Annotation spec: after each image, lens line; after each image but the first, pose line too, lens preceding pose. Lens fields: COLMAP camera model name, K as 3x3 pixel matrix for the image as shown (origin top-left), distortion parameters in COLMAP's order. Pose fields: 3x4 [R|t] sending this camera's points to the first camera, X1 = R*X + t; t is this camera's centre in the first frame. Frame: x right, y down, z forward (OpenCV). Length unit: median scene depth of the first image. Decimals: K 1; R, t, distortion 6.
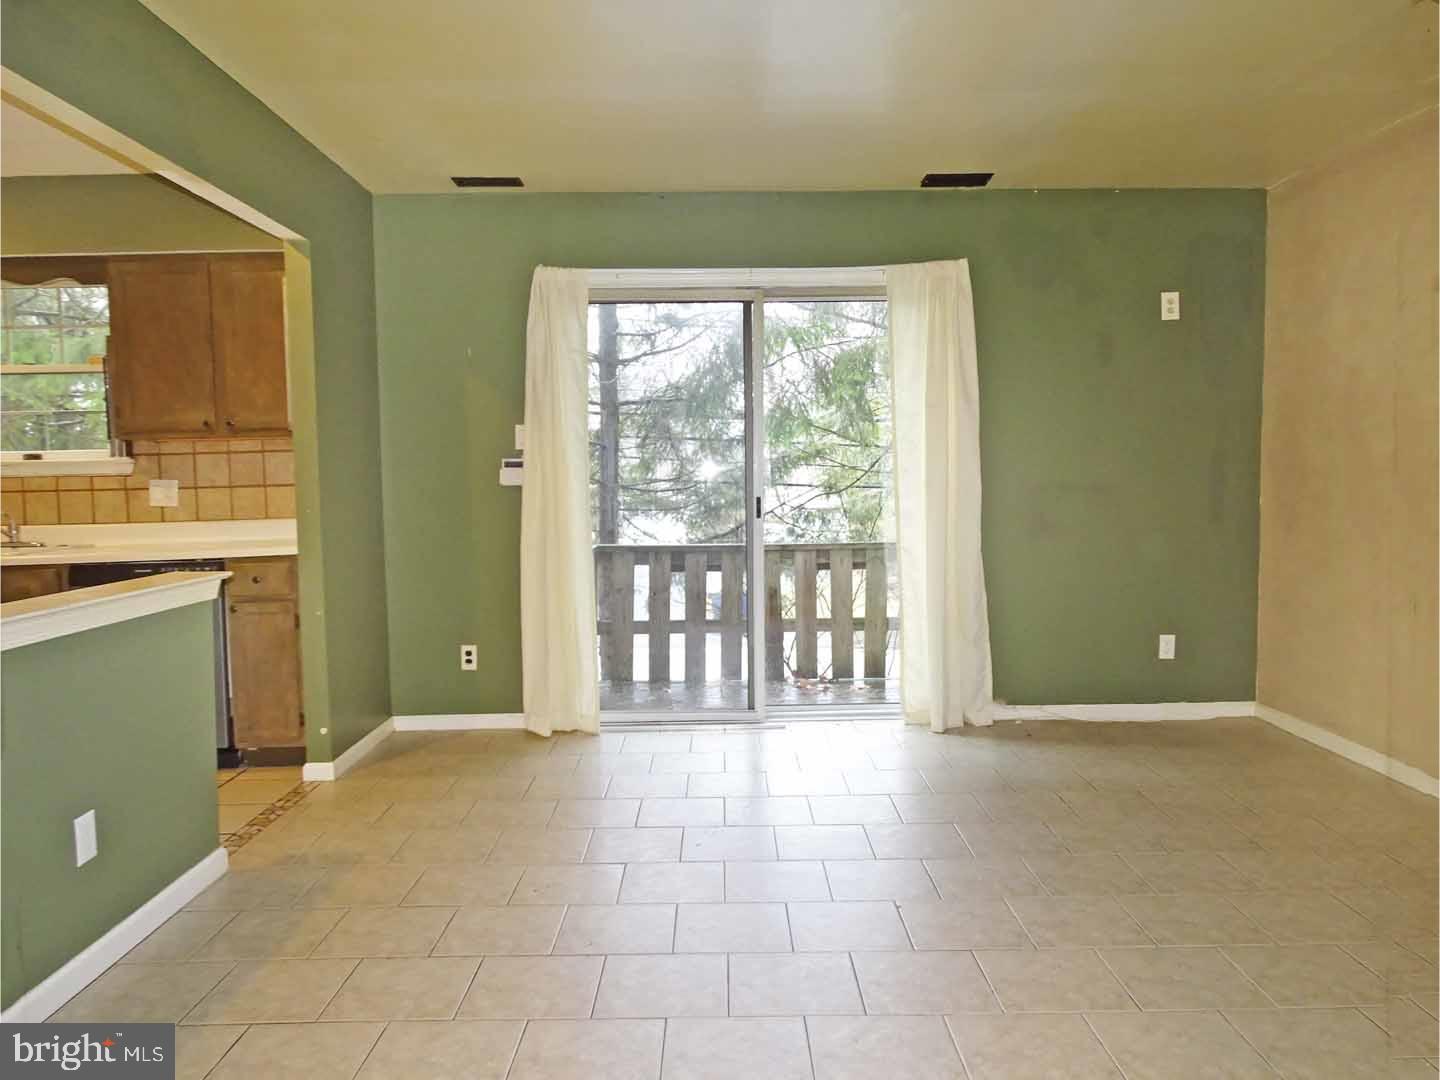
lens RADIAL K [[1030.4, 0, 725.9], [0, 1030.4, 534.0], [0, 0, 1]] dist [0.002692, 0.012829]
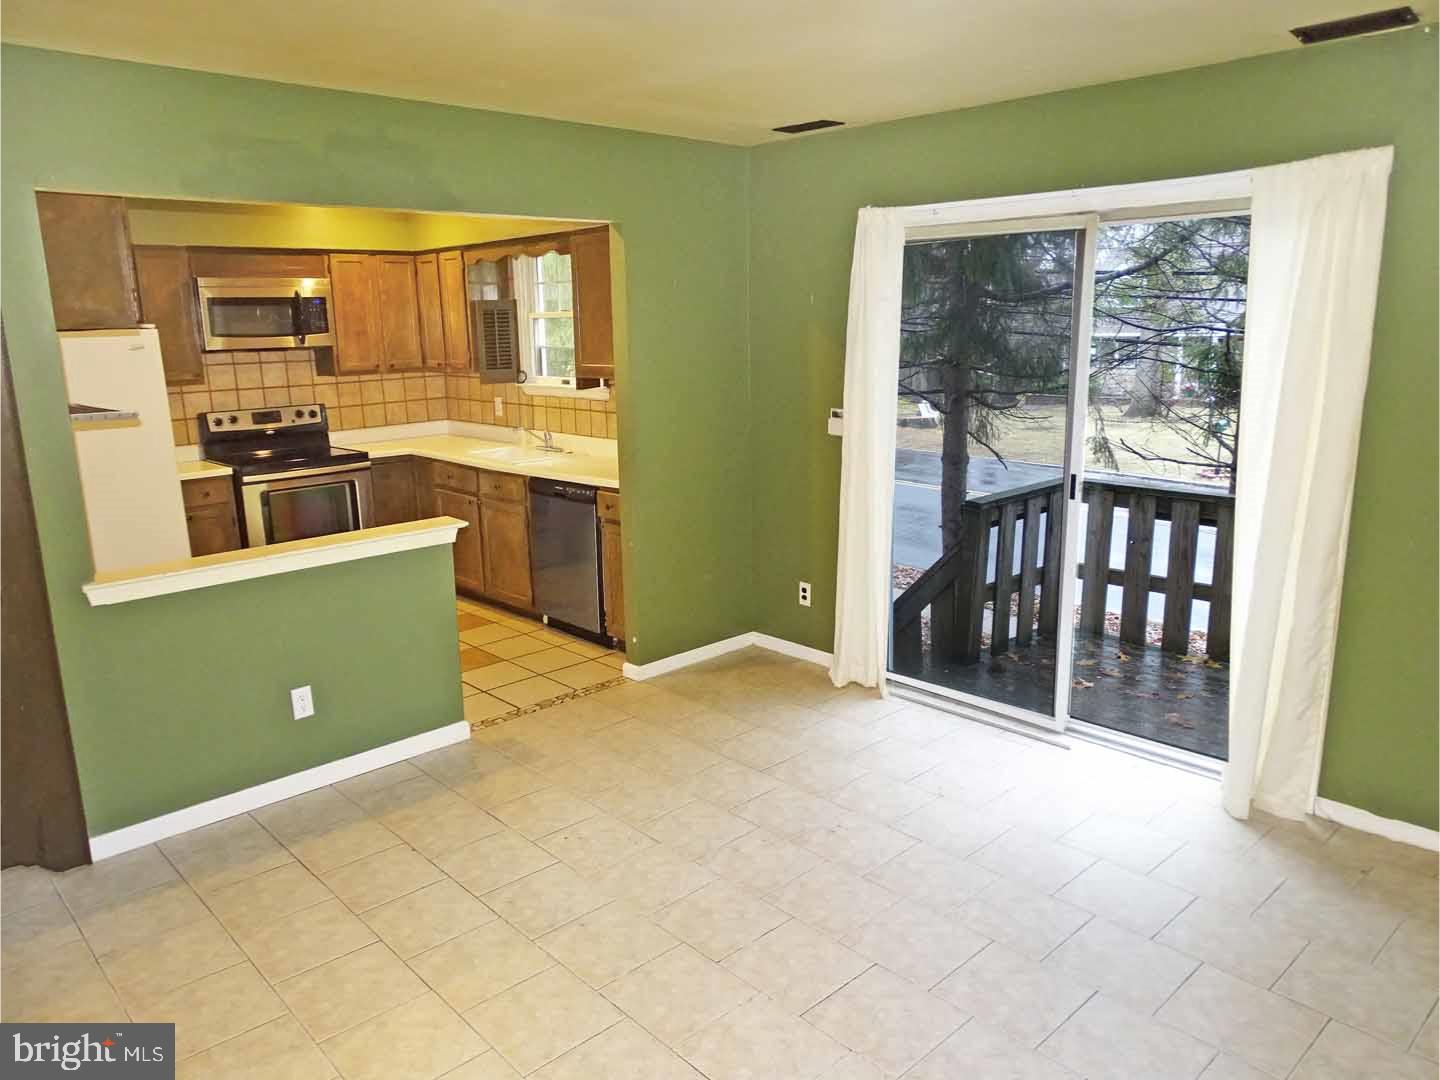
lens RADIAL K [[1030.4, 0, 709.5], [0, 1030.4, 539.6], [0, 0, 1]] dist [0.002692, 0.012829]
pose [[0.669529, 0.163698, -0.724524, 0.447011], [-0.035657, 0.981372, 0.188780, -0.132474], [0.741930, -0.100559, 0.662893, 0.240256]]
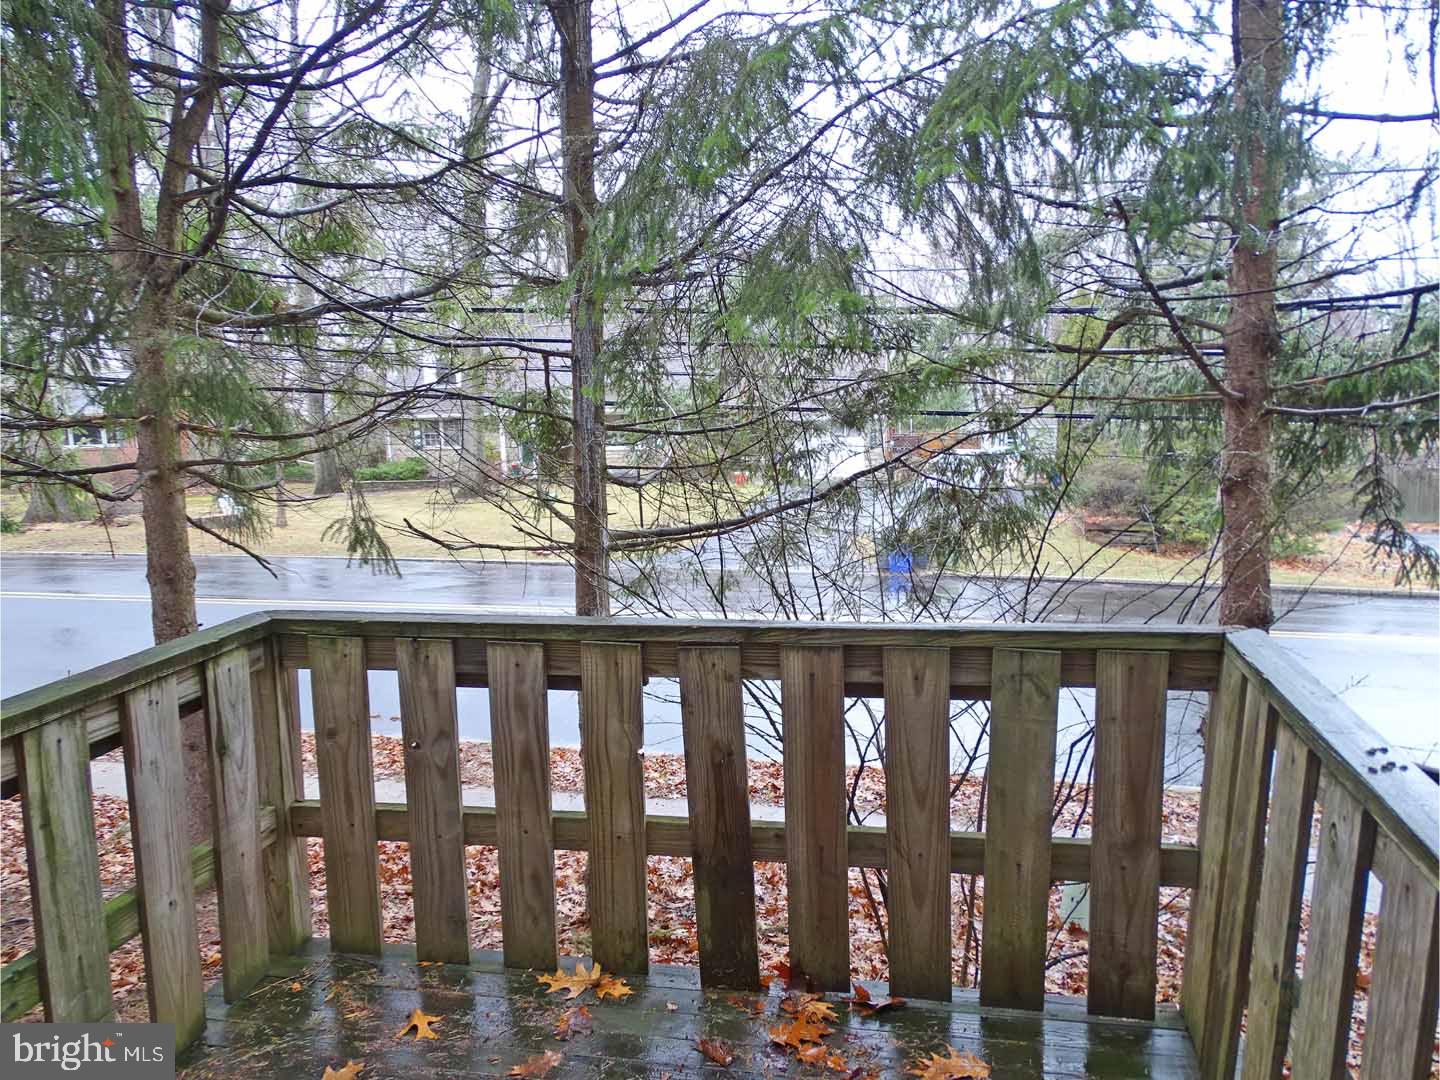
lens RADIAL K [[1030.4, 0, 705.9], [0, 1030.4, 529.9], [0, 0, 1]] dist [0.002692, 0.012829]
pose [[0.974971, 0.014916, -0.221833, 0.168946], [0.004038, 0.996395, 0.084743, -0.075255], [0.222297, -0.083517, 0.971395, 0.930642]]
